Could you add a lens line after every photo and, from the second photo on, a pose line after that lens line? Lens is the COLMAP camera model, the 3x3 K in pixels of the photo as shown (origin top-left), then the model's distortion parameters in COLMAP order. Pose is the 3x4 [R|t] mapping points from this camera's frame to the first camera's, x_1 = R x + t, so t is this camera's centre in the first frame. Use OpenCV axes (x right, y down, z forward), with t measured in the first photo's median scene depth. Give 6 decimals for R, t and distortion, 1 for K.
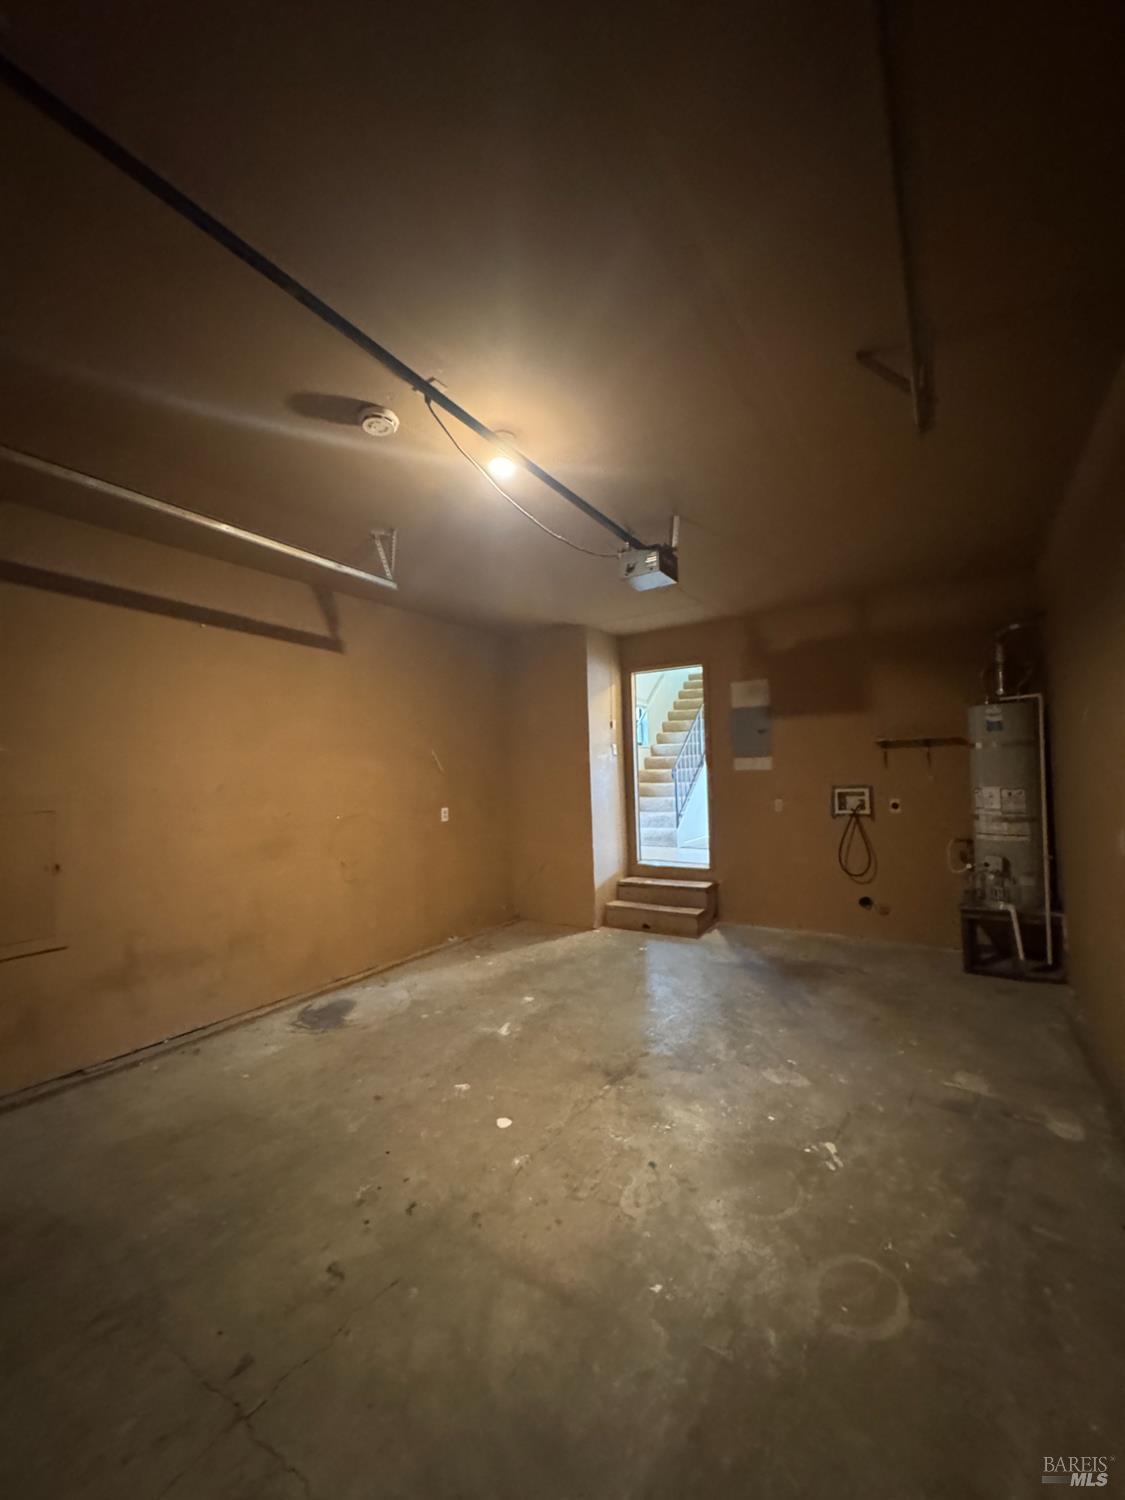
lens RADIAL K [[594.5, 0, 563.0], [0, 594.5, 749.7], [0, 0, 1]] dist [-0.003004, 0.000591]
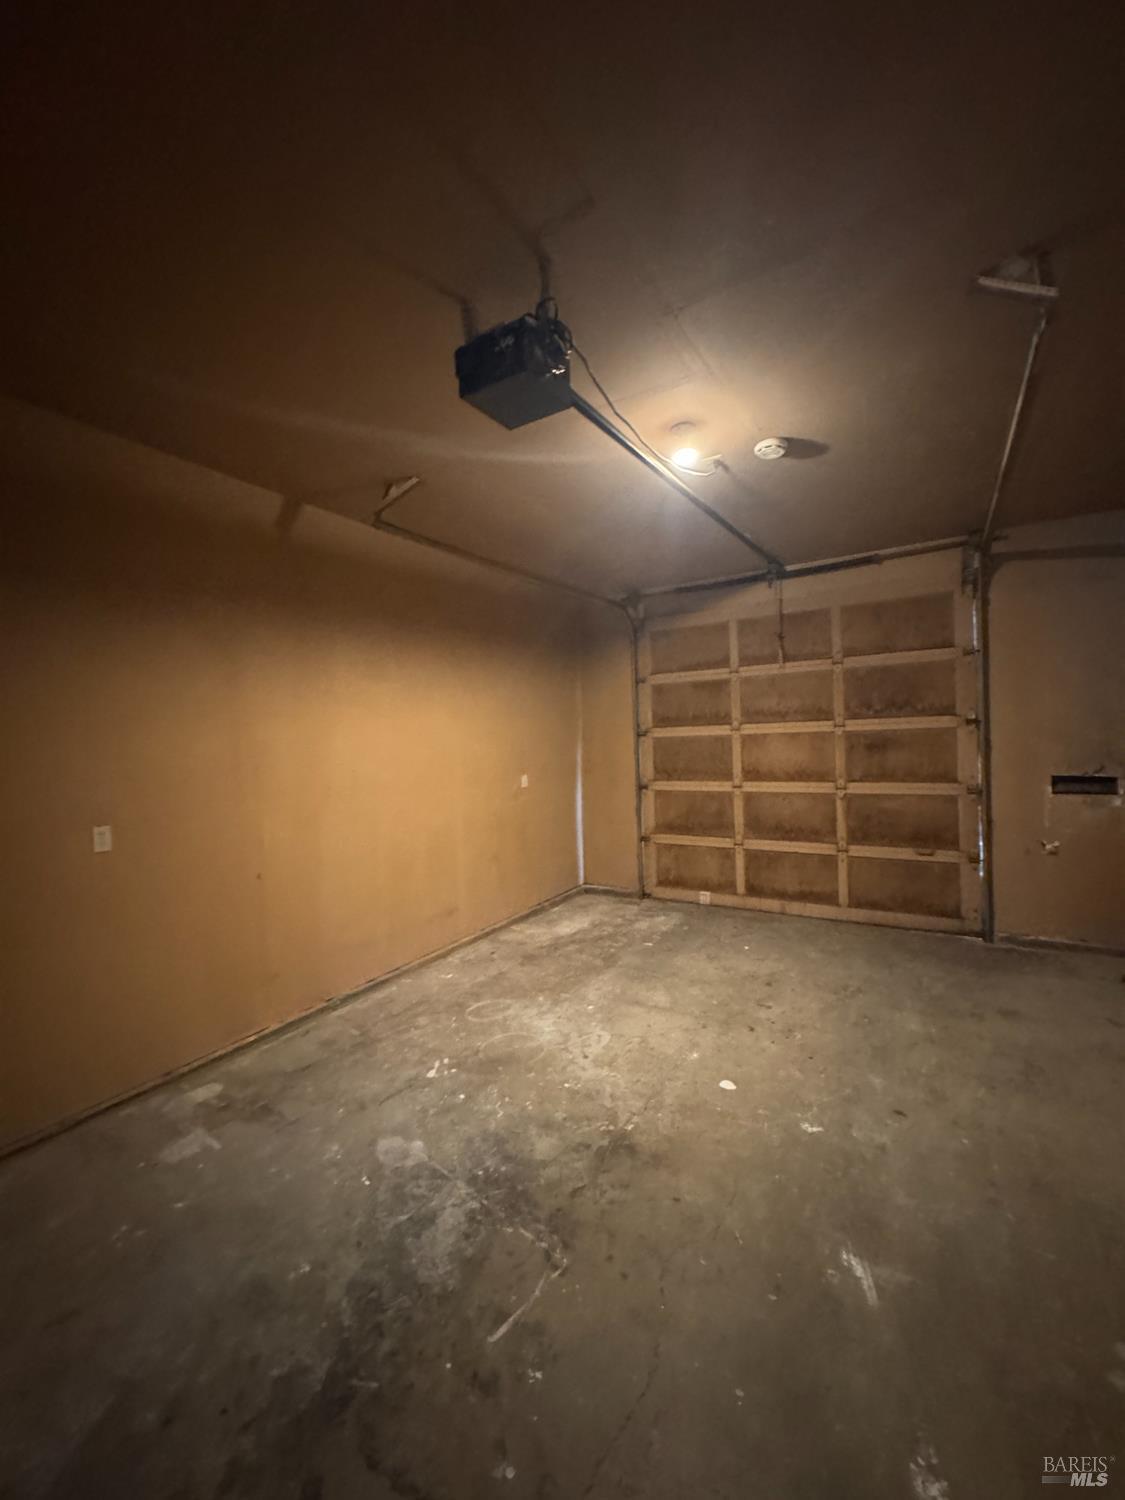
lens RADIAL K [[594.5, 0, 563.0], [0, 594.5, 749.7], [0, 0, 1]] dist [-0.003004, 0.000591]
pose [[-0.997952, 0.055097, -0.032485, 0.192880], [0.055611, 0.998338, -0.015119, 0.064371], [0.031598, -0.016894, -0.999358, 2.154027]]
